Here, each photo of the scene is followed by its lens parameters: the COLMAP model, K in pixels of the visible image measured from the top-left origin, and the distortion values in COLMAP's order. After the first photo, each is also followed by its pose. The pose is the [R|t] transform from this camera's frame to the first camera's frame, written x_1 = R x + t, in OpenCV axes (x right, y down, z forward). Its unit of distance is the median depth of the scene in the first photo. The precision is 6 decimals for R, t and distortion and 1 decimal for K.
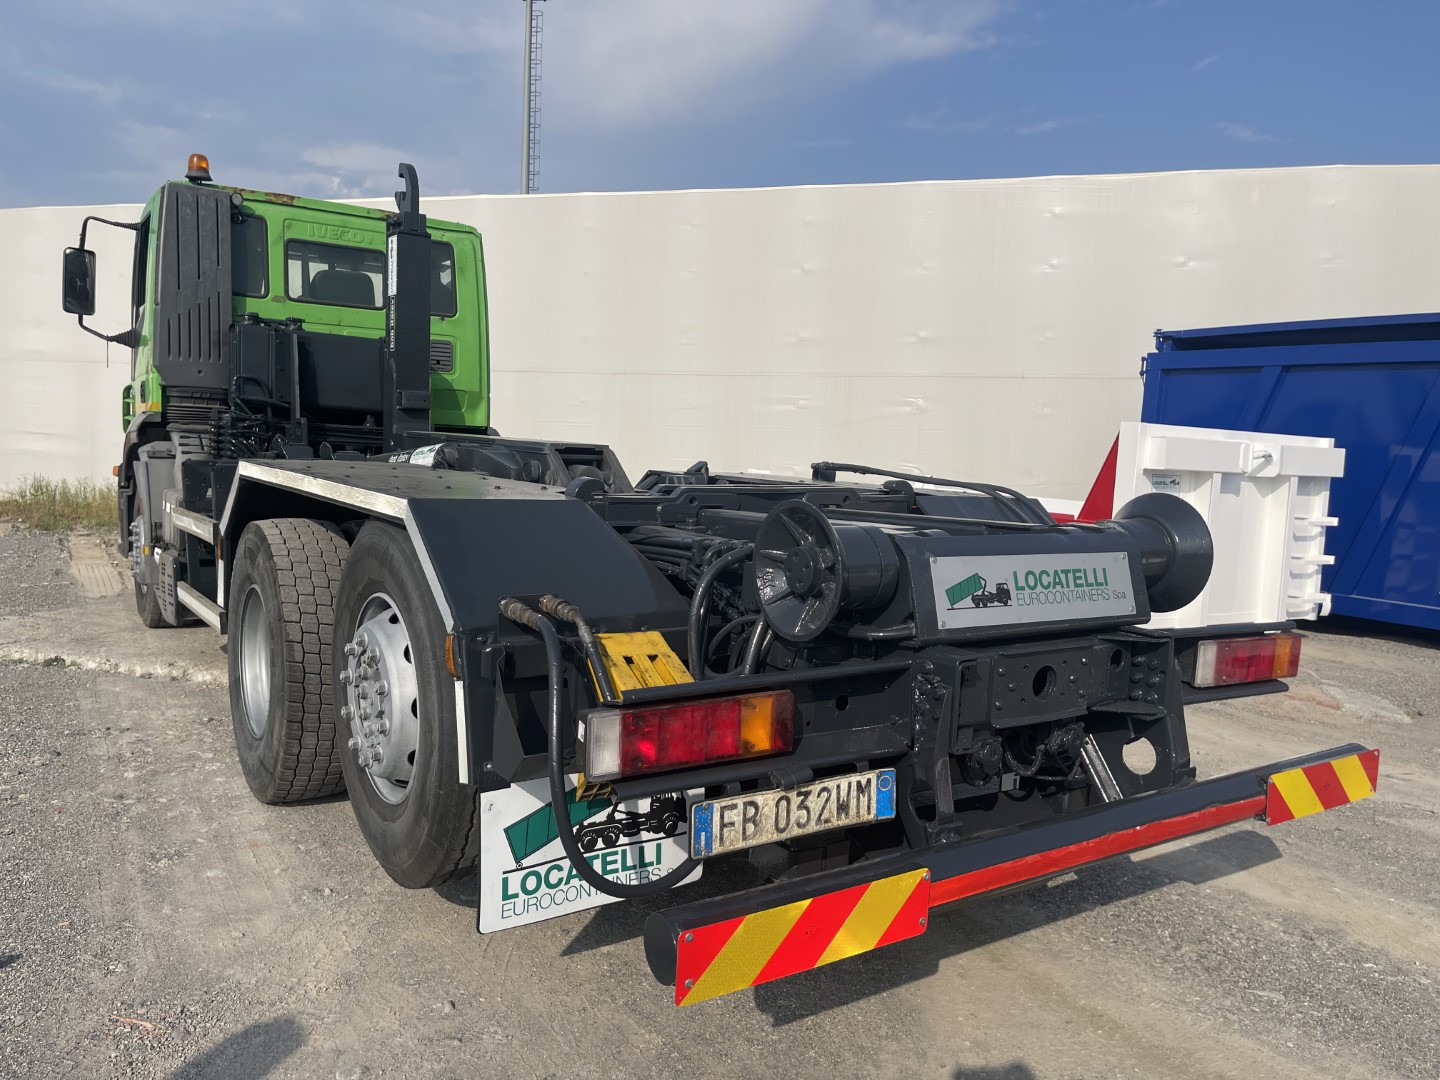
lens RADIAL K [[1054.5, 0, 720.0], [0, 1054.5, 540.0], [0, 0, 1]] dist [0.025864, 0.001356]
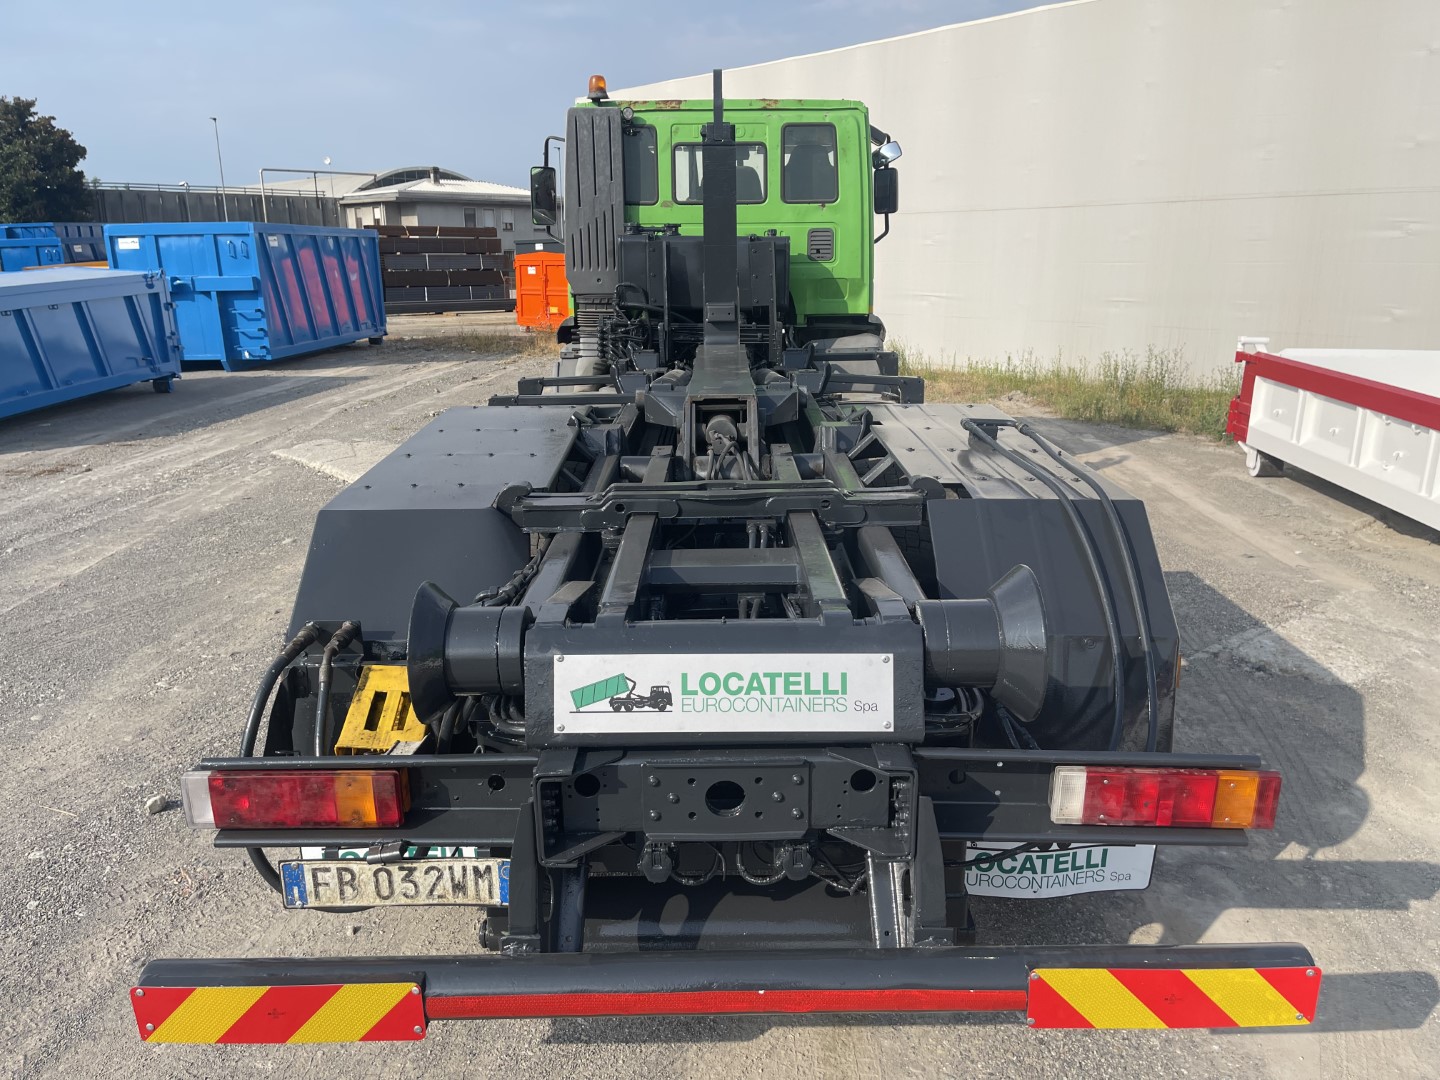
lens RADIAL K [[1054.7, 0, 720.0], [0, 1054.7, 540.0], [0, 0, 1]] dist [0.054976, -0.074198]
pose [[0.839421, 0.097986, -0.534575, 0.757290], [-0.009786, 0.986179, 0.165397, -0.223460], [0.543393, -0.133606, 0.828778, 0.300750]]
